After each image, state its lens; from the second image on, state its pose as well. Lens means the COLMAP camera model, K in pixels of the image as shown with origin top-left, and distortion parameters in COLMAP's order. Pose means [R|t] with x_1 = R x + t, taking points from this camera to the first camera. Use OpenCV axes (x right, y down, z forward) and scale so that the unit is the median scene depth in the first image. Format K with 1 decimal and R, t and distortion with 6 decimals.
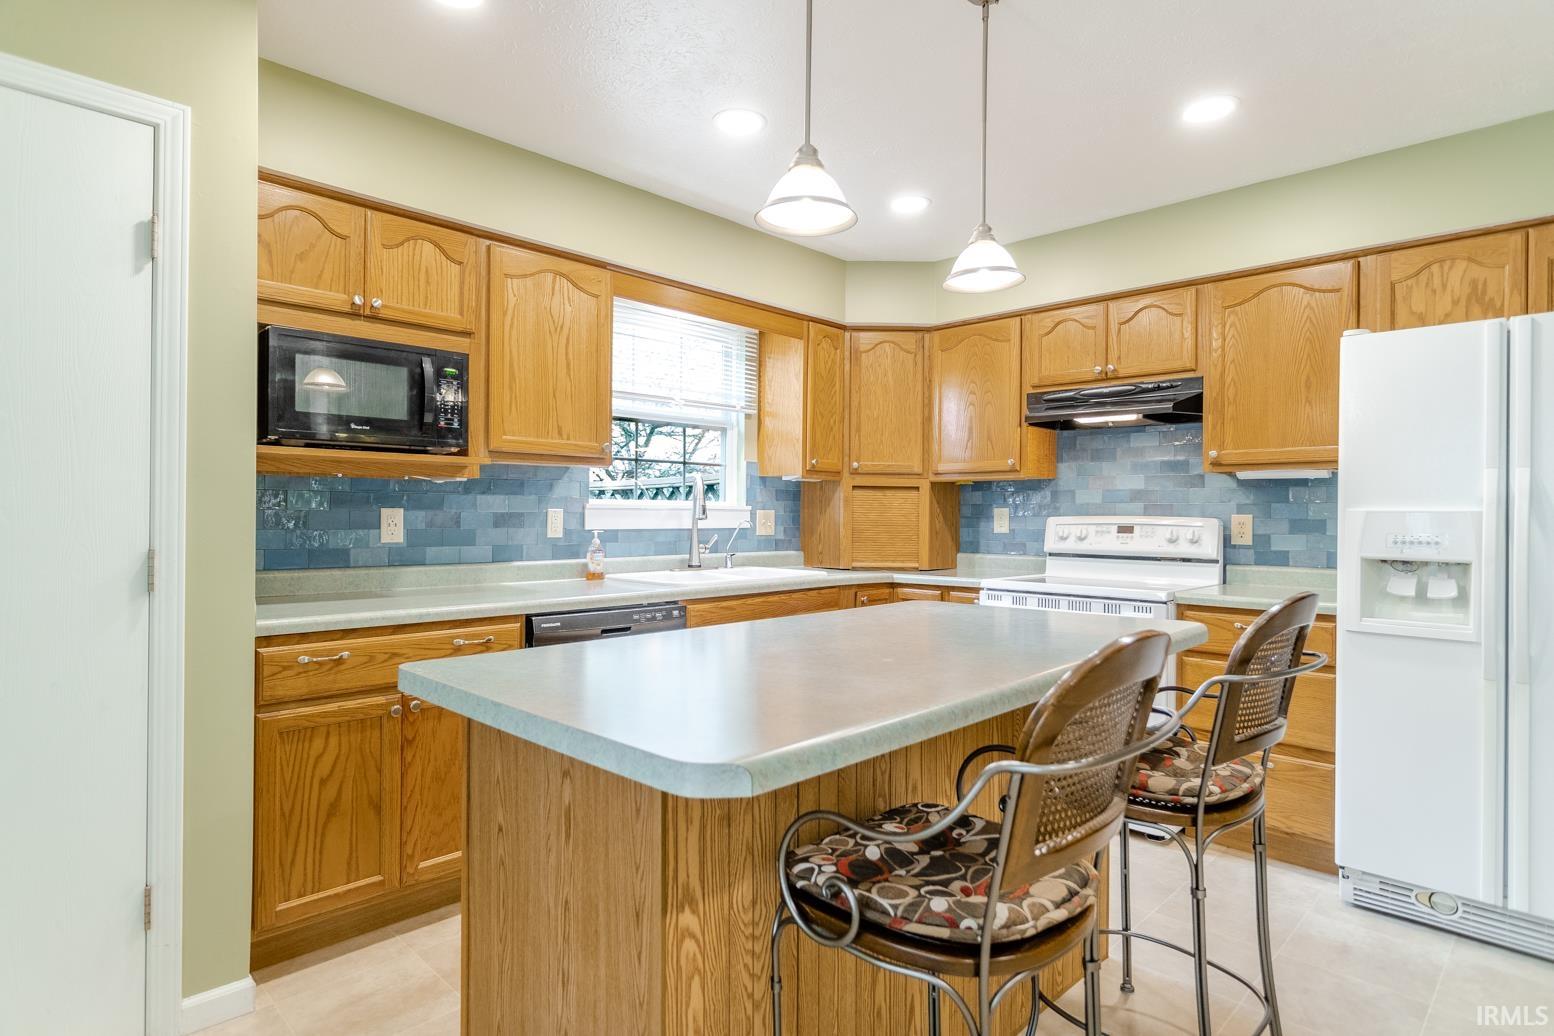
lens RADIAL K [[832.0, 0, 780.0], [0, 832.0, 512.0], [0, 0, 1]] dist [-0.001925, 0.000902]
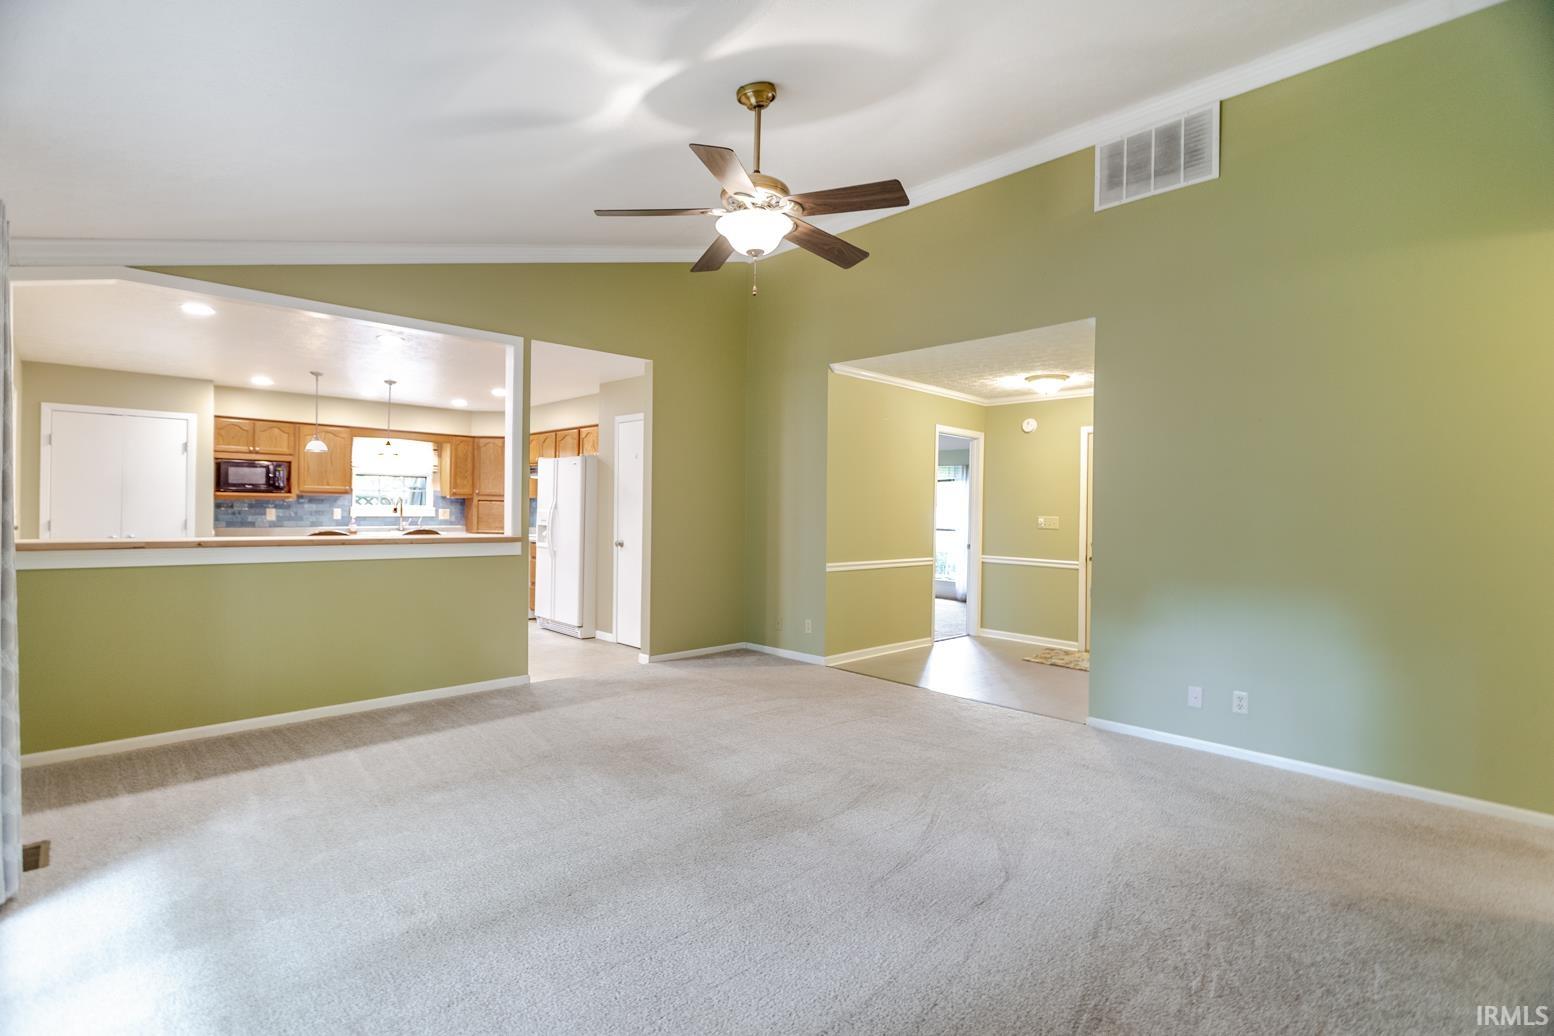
lens RADIAL K [[730.8, 0, 778.4], [0, 730.8, 512.9], [0, 0, 1]] dist [0.000716, 0.000365]
pose [[0.999567, 0.004383, -0.029094, 1.516511], [-0.004177, 0.999966, 0.007171, -0.016833], [0.029124, -0.007046, 0.999551, -1.689900]]
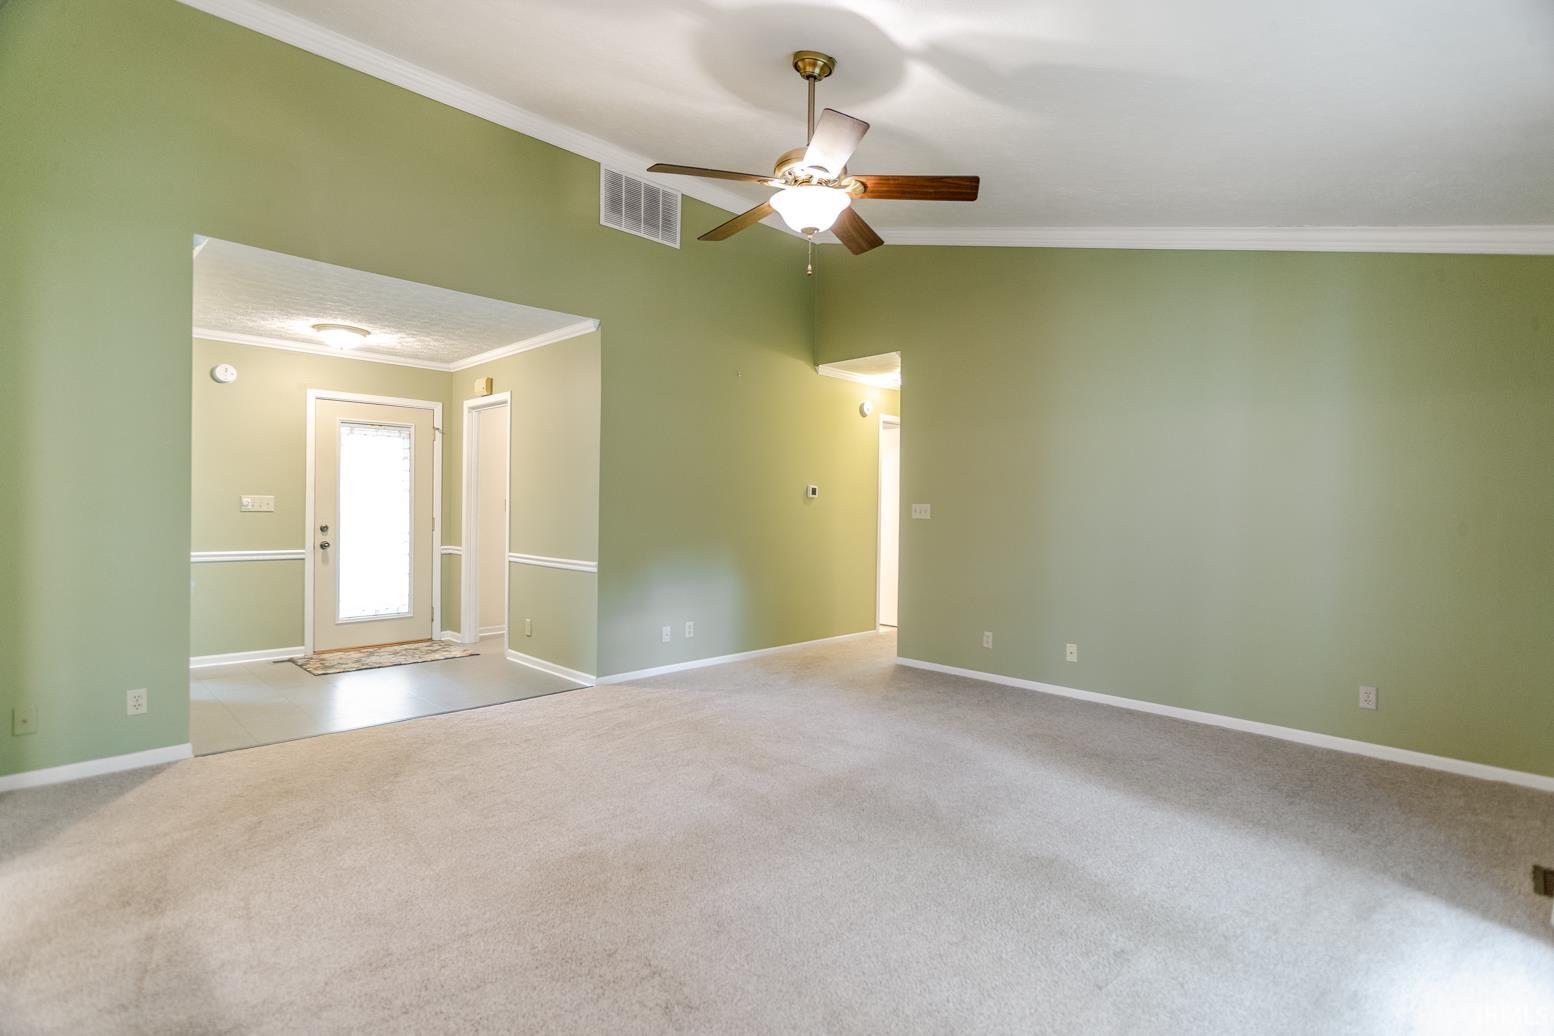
lens RADIAL K [[756.8, 0, 779.2], [0, 756.8, 511.7], [0, 0, 1]] dist [0.003506, -0.000017]
pose [[0.008241, -0.018635, 0.999792, 0.404029], [-0.020159, 0.999620, 0.018798, -0.013159], [-0.999763, -0.020310, 0.007862, -0.615220]]
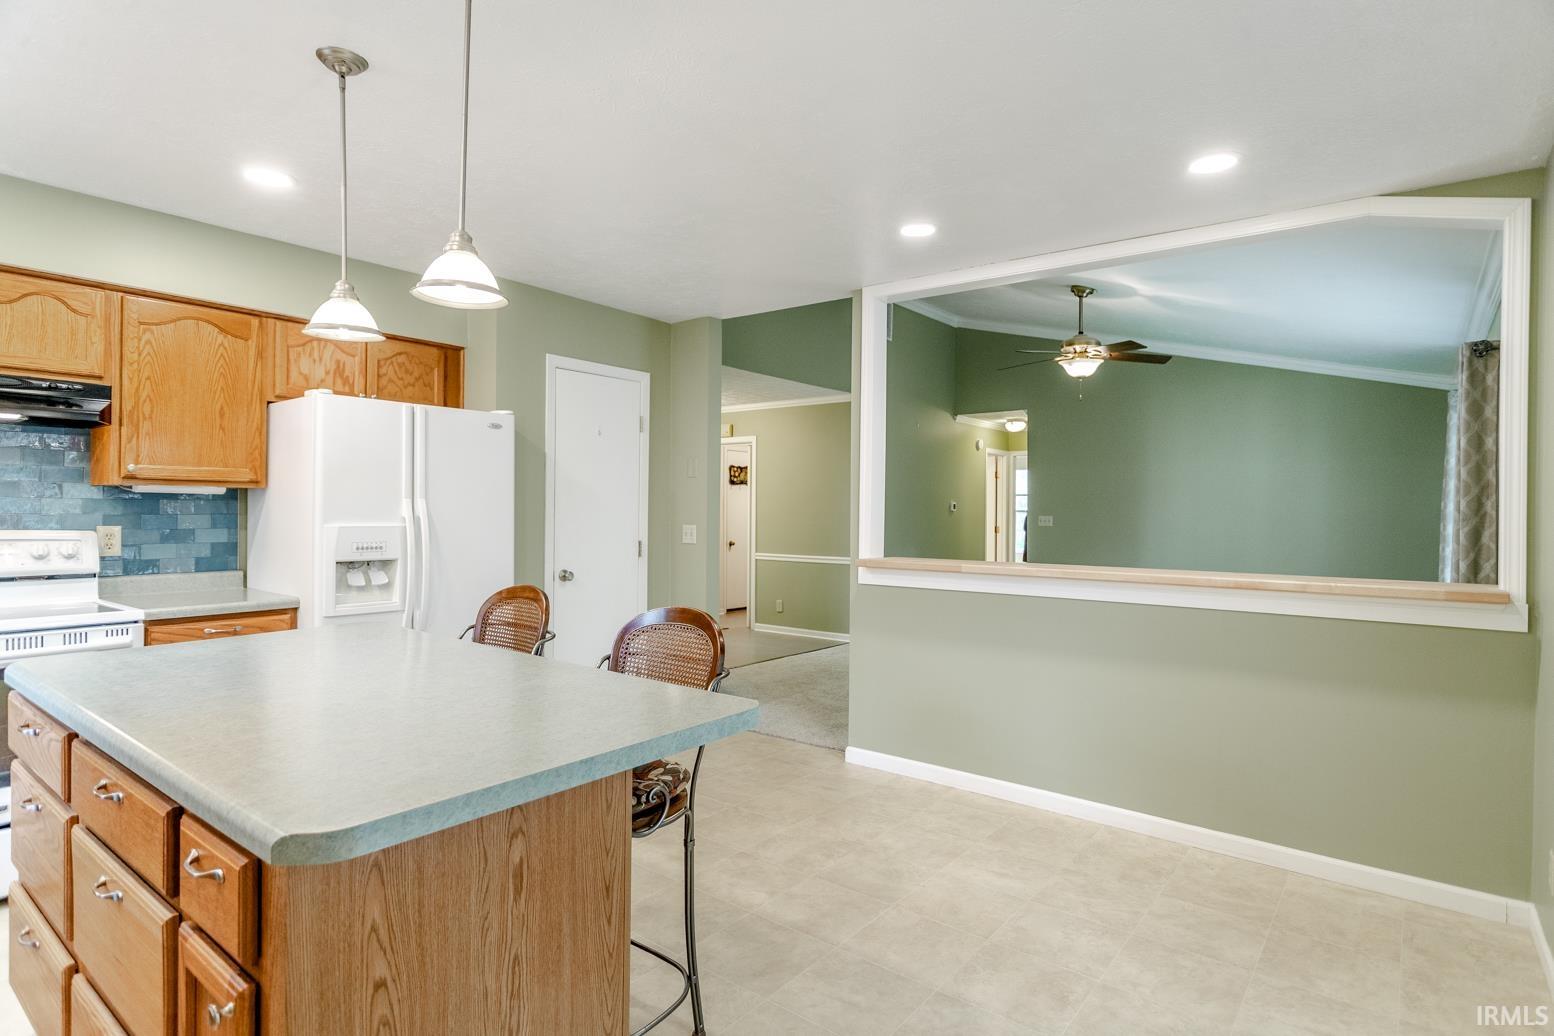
lens RADIAL K [[816.3, 0, 777.0], [0, 816.3, 518.0], [0, 0, 1]] dist [0.000108, 0.000230]
pose [[-0.106589, -0.021620, 0.994068, -0.589472], [-0.013600, 0.999702, 0.020285, -0.044016], [-0.994210, -0.011357, -0.106851, 0.367854]]
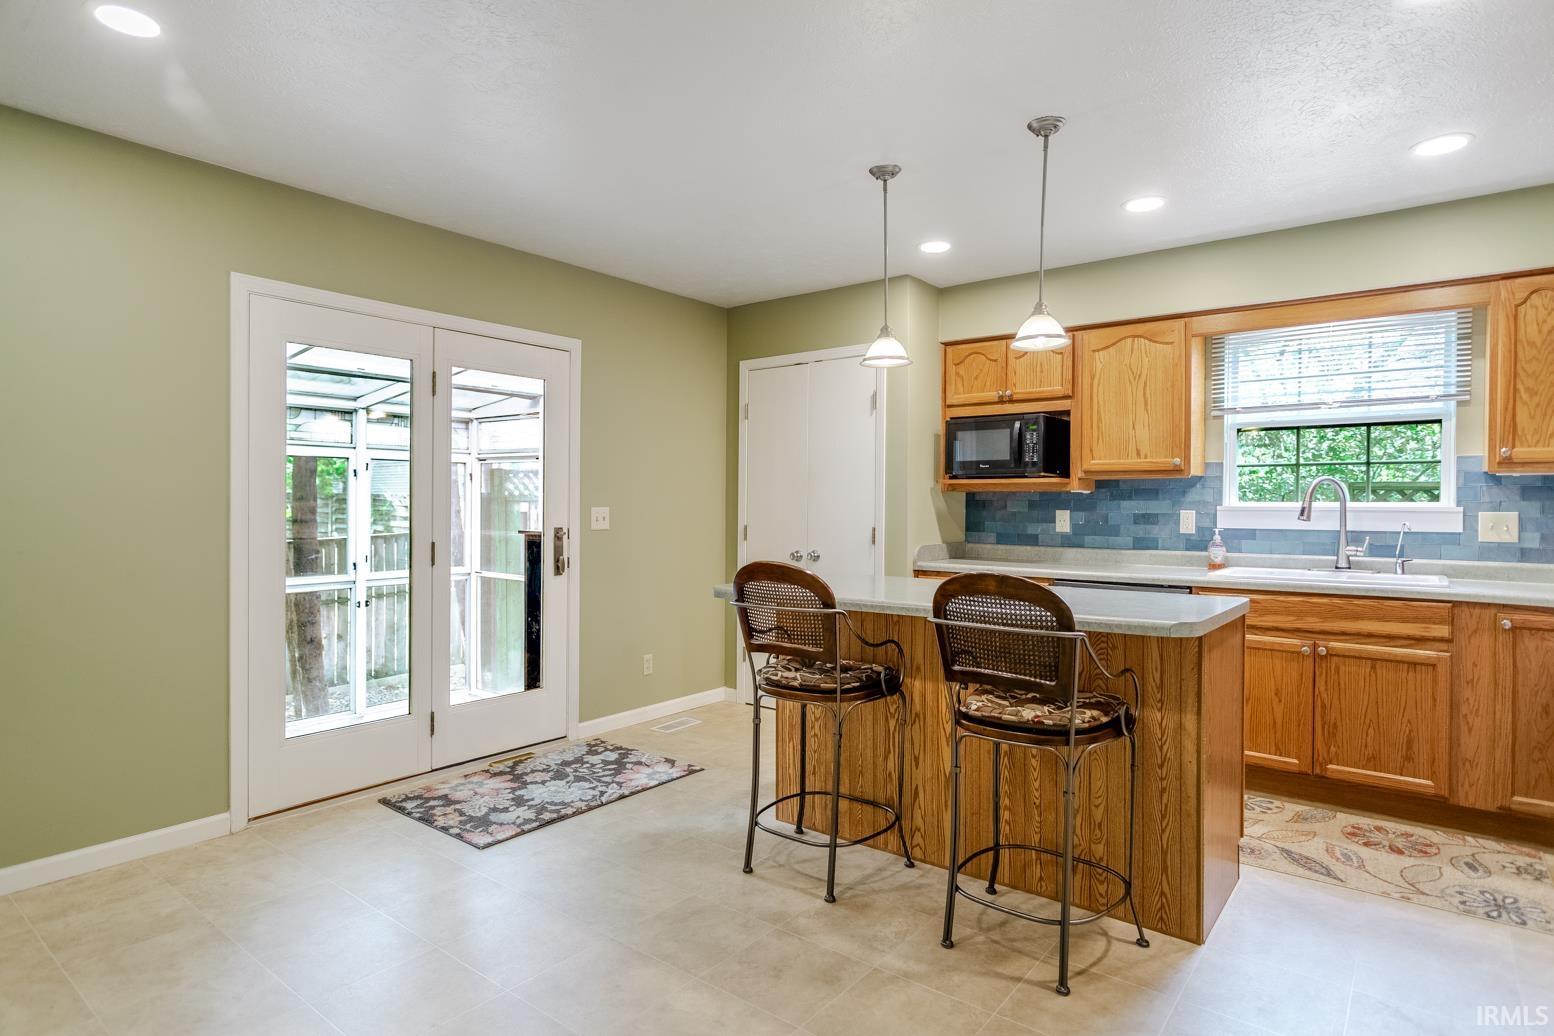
lens RADIAL K [[832.0, 0, 780.0], [0, 832.0, 512.0], [0, 0, 1]] dist [-0.001925, 0.000902]
pose [[0.110341, -0.000092, -0.993894, 1.043764], [-0.004428, 0.999990, -0.000584, 0.002186], [0.993884, 0.004466, 0.110339, 0.285291]]
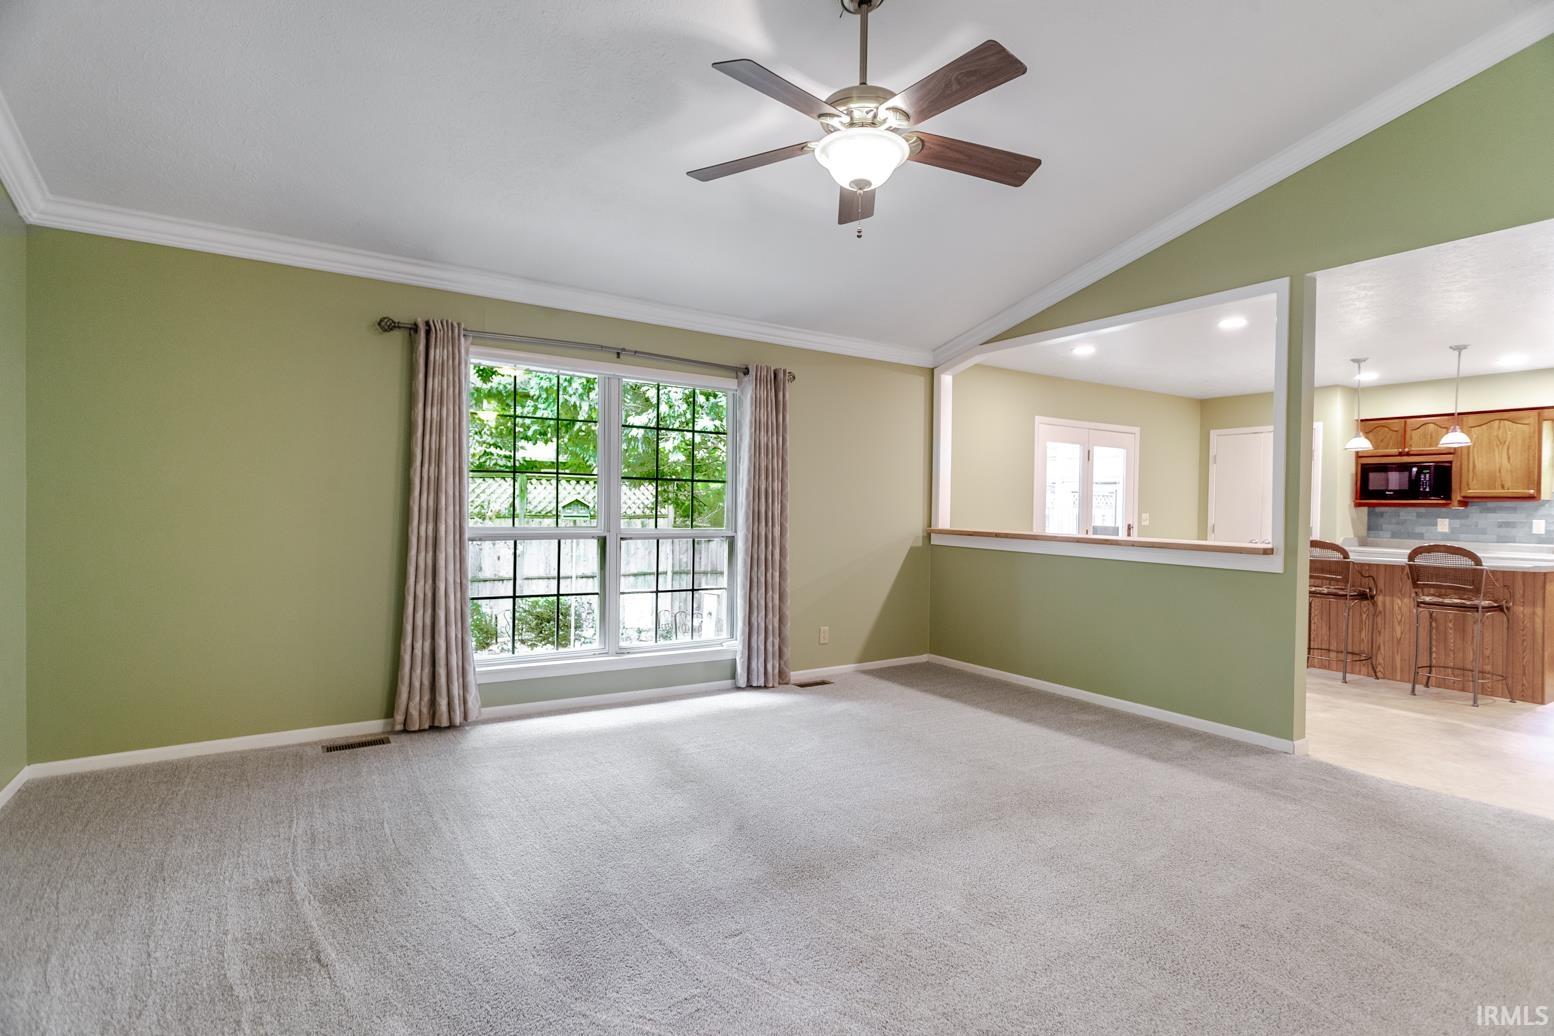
lens RADIAL K [[756.8, 0, 779.2], [0, 756.8, 511.7], [0, 0, 1]] dist [0.003506, -0.000017]
pose [[-0.216818, -0.000967, -0.976212, 2.337497], [-0.016486, 0.999861, 0.002671, 0.001352], [0.976073, 0.016673, -0.216803, -0.539365]]
